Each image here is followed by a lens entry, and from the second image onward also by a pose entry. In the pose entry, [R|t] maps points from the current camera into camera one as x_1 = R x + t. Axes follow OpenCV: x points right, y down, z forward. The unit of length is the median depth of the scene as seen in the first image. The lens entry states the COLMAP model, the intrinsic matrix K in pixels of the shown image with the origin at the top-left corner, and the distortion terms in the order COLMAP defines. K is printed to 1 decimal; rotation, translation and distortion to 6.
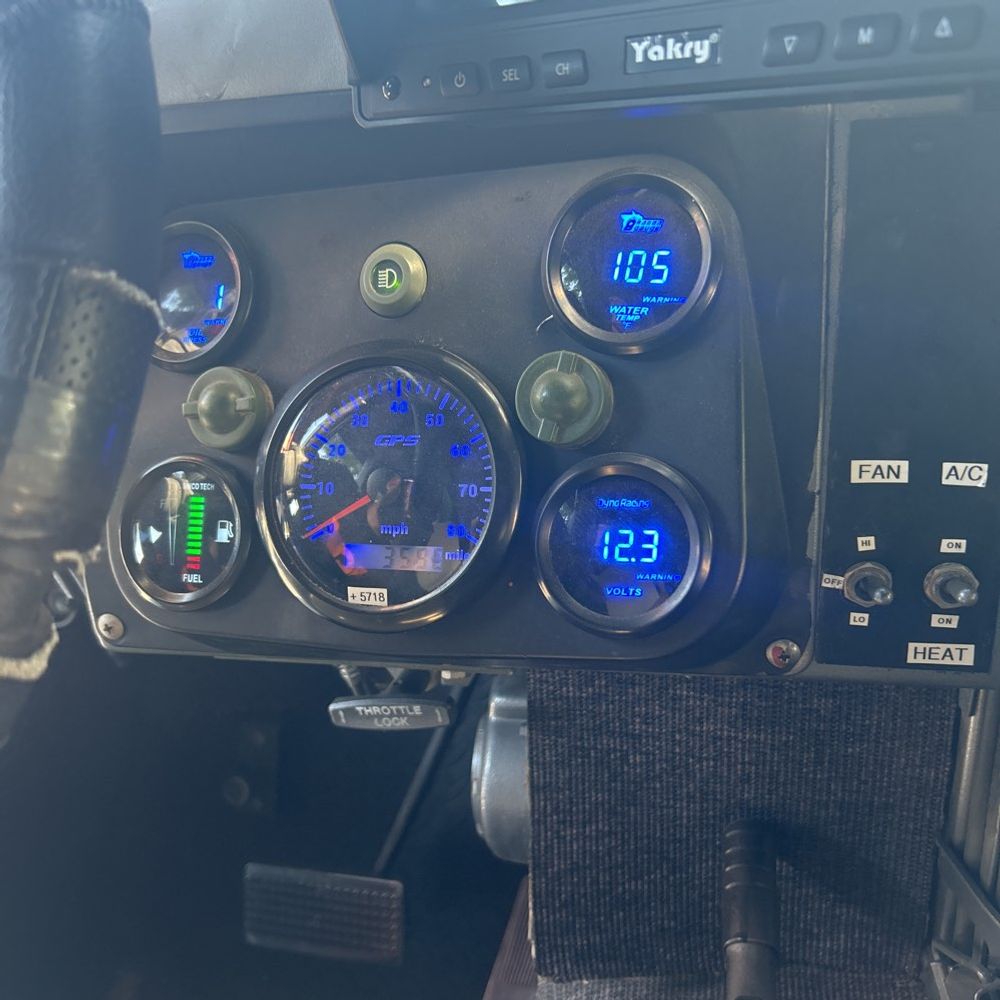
lens RADIAL K [[1035.1, 0, 500.0], [0, 1035.1, 500.0], [0, 0, 1]] dist [0.002334, 0.020897]
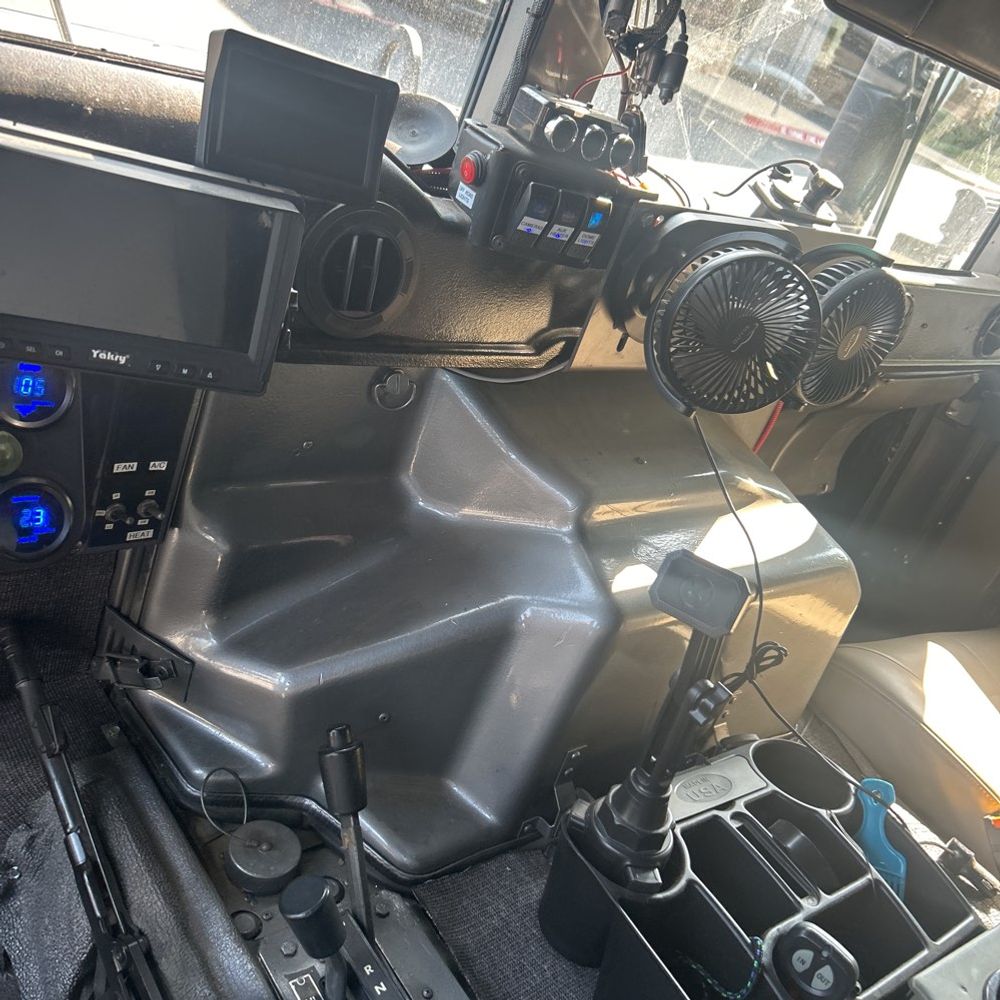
lens RADIAL K [[1120.6, 0, 500.0], [0, 1120.6, 500.0], [0, 0, 1]] dist [-0.001763, -0.015411]
pose [[0.541456, -0.167573, 0.823859, -1.233726], [-0.084958, 0.964013, 0.251916, -0.649744], [-0.836425, -0.206395, 0.507734, -0.962469]]
